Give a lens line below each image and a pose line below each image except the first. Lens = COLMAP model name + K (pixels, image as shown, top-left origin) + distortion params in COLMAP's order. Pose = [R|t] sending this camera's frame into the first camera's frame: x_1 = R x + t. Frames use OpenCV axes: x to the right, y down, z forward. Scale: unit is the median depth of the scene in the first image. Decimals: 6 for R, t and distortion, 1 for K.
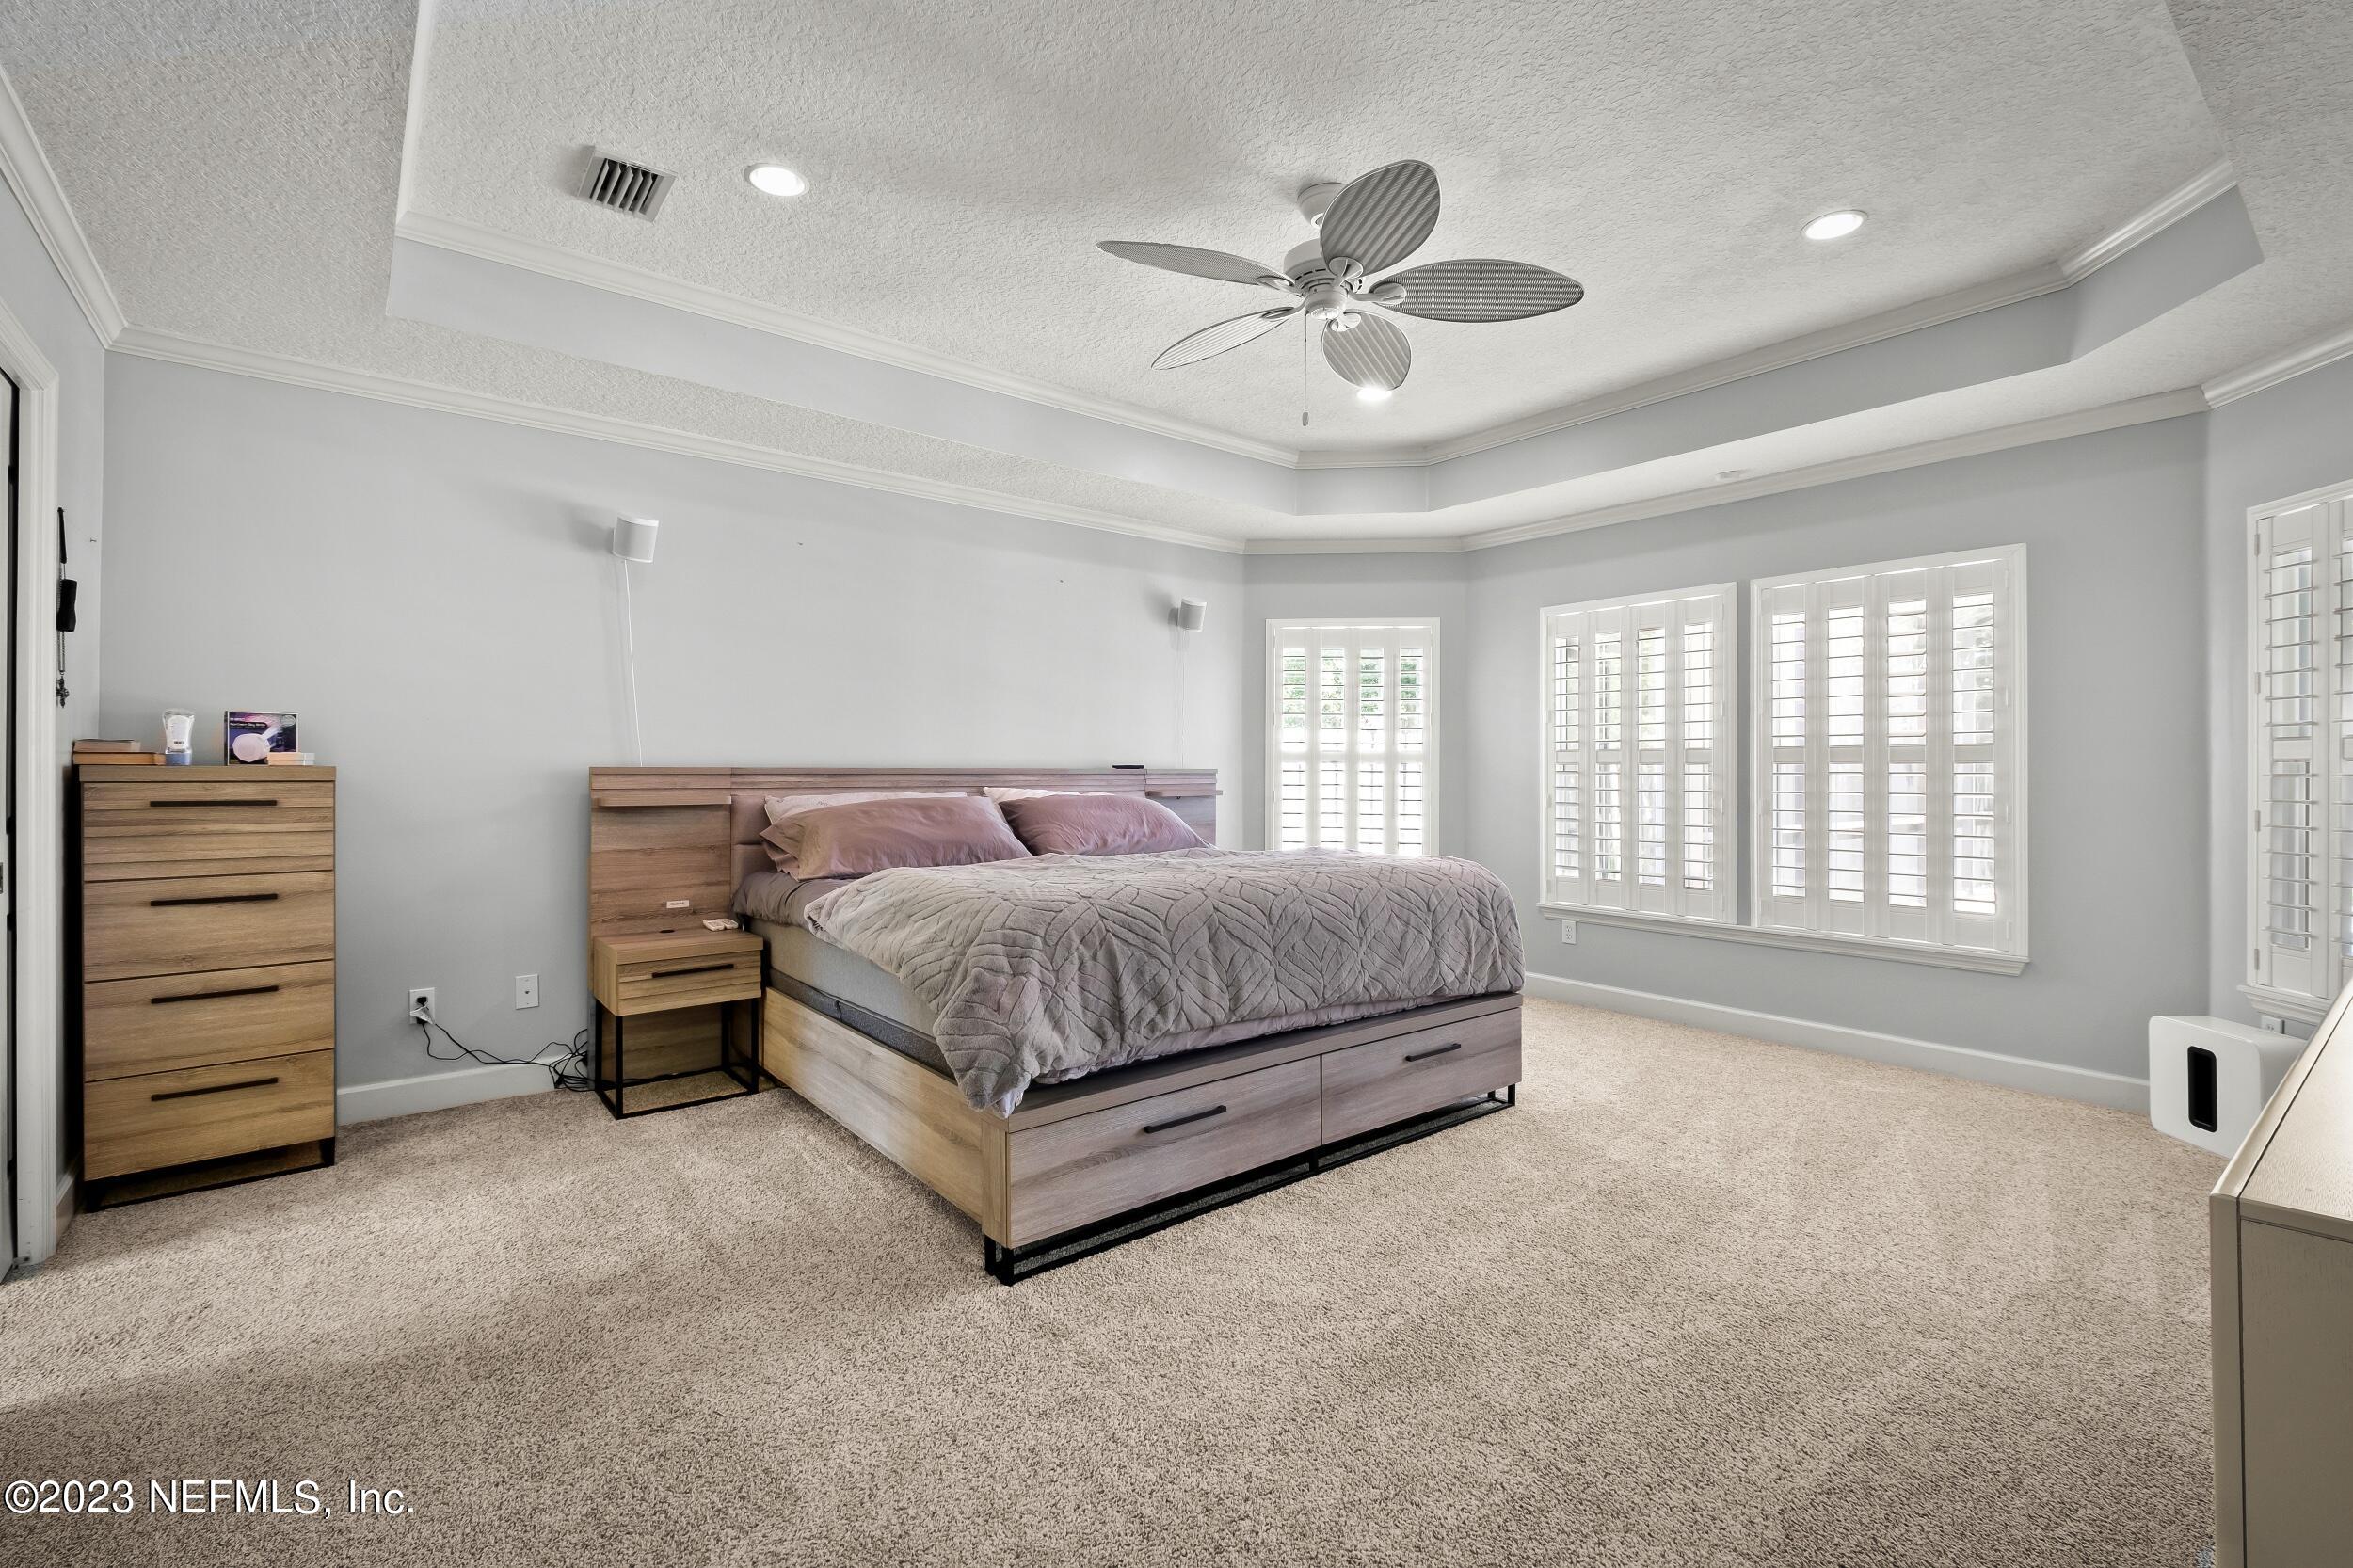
lens RADIAL K [[1021.8, 0, 1171.6], [0, 1021.8, 780.2], [0, 0, 1]] dist [-0.001025, -0.001609]
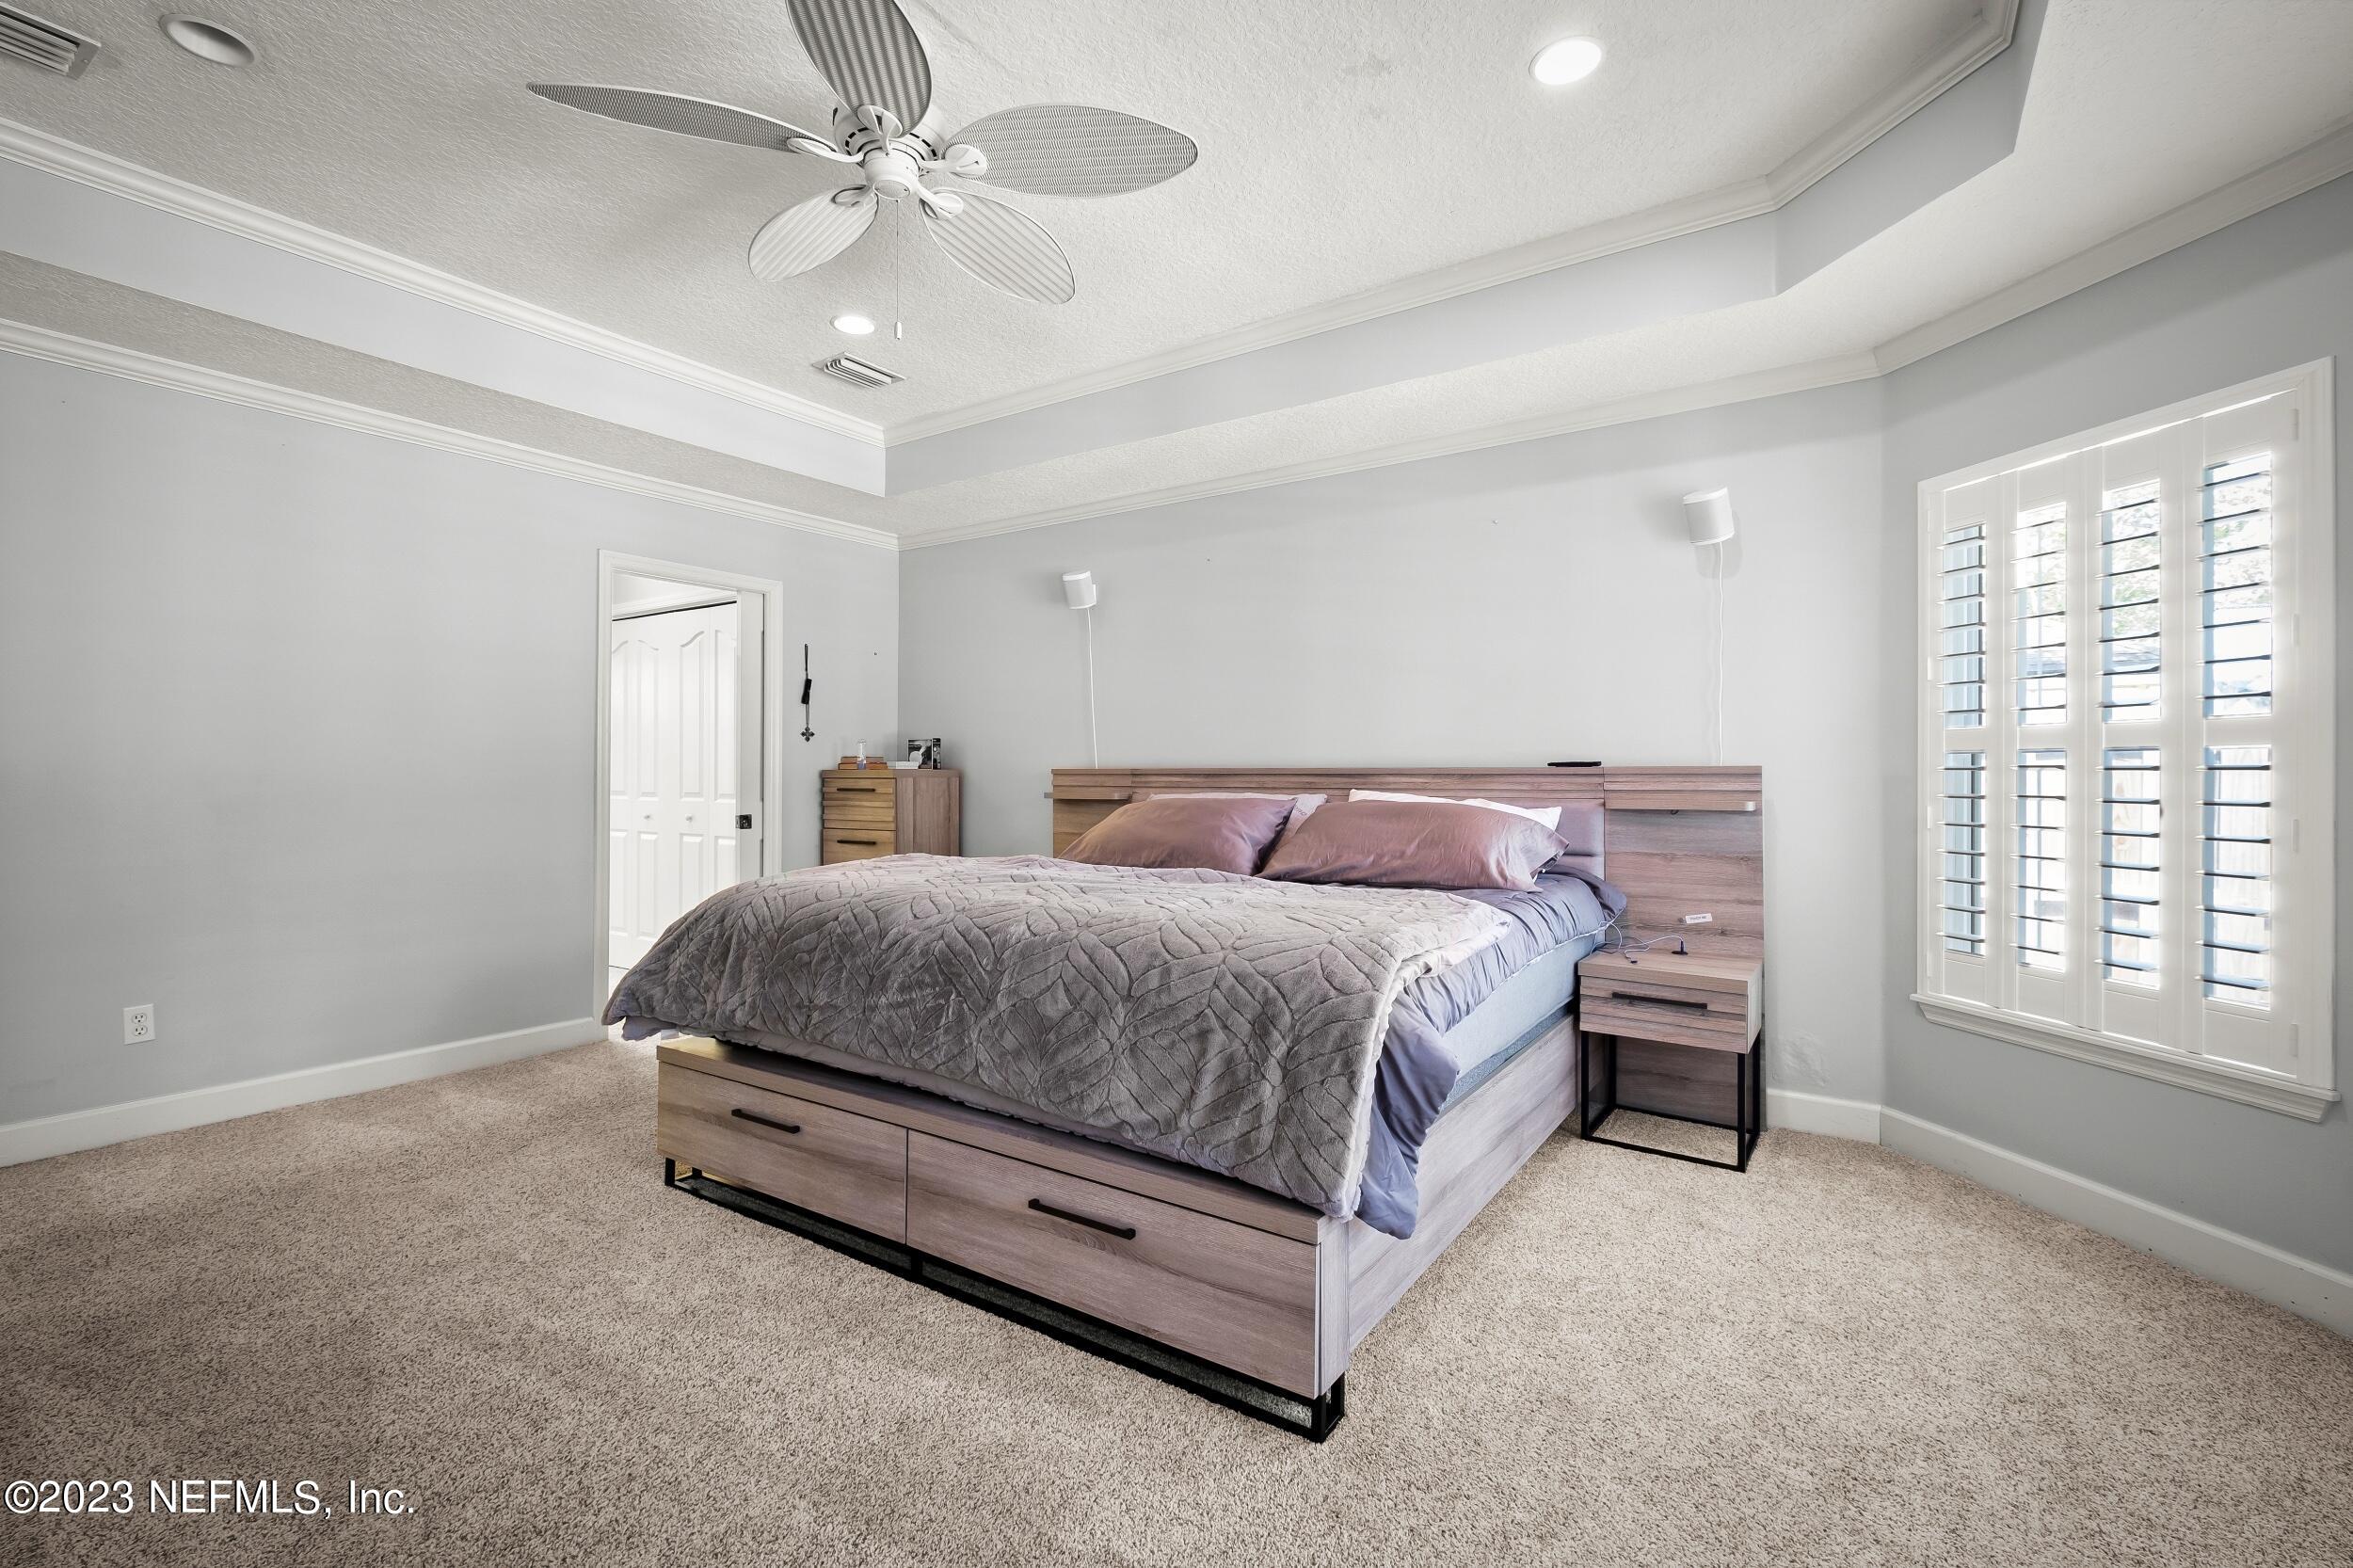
lens RADIAL K [[1021.8, 0, 1179.2], [0, 1021.8, 772.5], [0, 0, 1]] dist [-0.001025, -0.001609]
pose [[0.308384, -0.005004, -0.951249, 0.848941], [-0.008104, 0.999936, -0.007887, 0.000353], [0.951227, 0.010141, 0.308324, 0.846738]]
